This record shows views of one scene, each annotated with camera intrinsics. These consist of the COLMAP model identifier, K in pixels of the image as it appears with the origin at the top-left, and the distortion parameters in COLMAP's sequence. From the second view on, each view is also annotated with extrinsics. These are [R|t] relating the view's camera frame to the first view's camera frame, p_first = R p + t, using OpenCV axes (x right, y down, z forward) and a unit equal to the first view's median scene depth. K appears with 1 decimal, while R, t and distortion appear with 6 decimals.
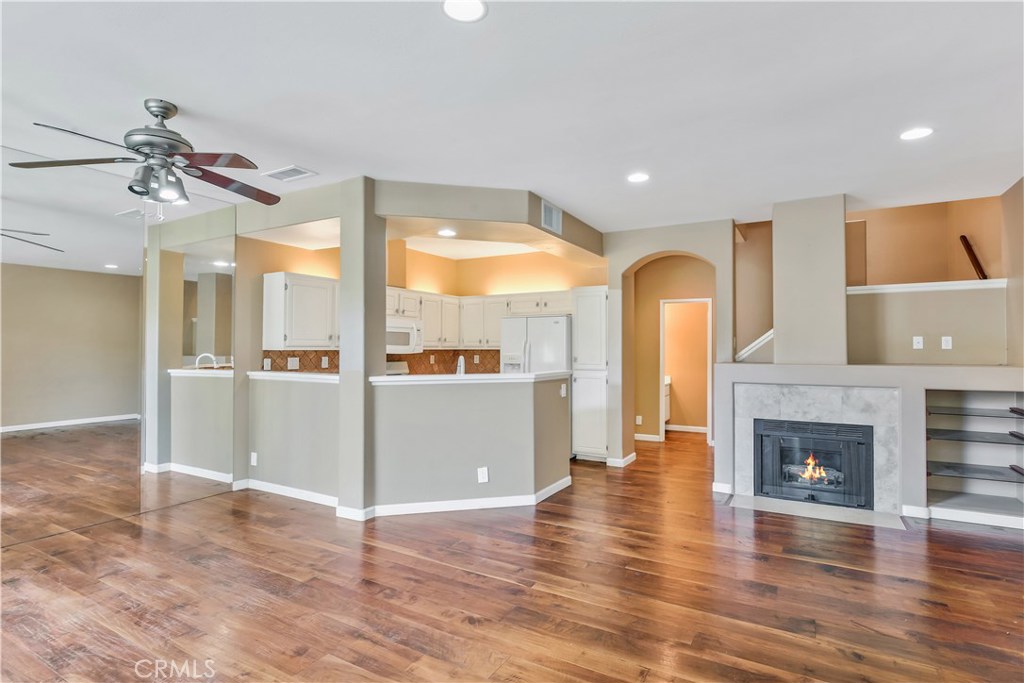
lens RADIAL K [[477.2, 0, 512.0], [0, 477.2, 341.5], [0, 0, 1]] dist [-0.002772, -0.000407]
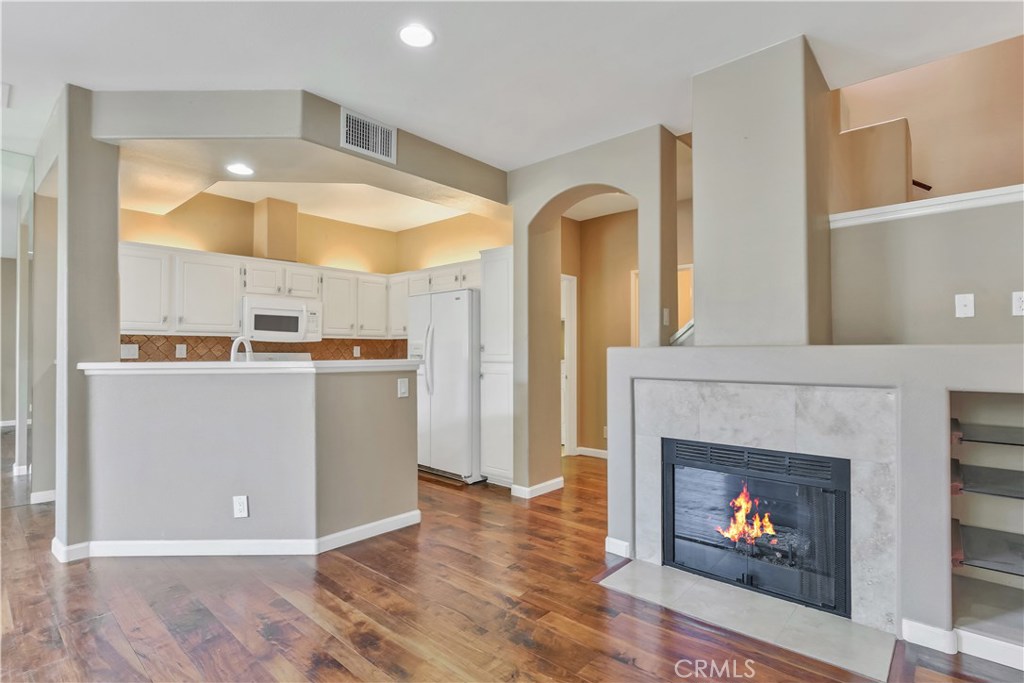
lens RADIAL K [[497.0, 0, 512.0], [0, 497.0, 341.5], [0, 0, 1]] dist [-0.001823, 0.000285]
pose [[0.983219, -0.003096, -0.182401, 0.454306], [0.002471, 0.999990, -0.003651, 0.043445], [0.182411, 0.003139, 0.983217, 0.359354]]
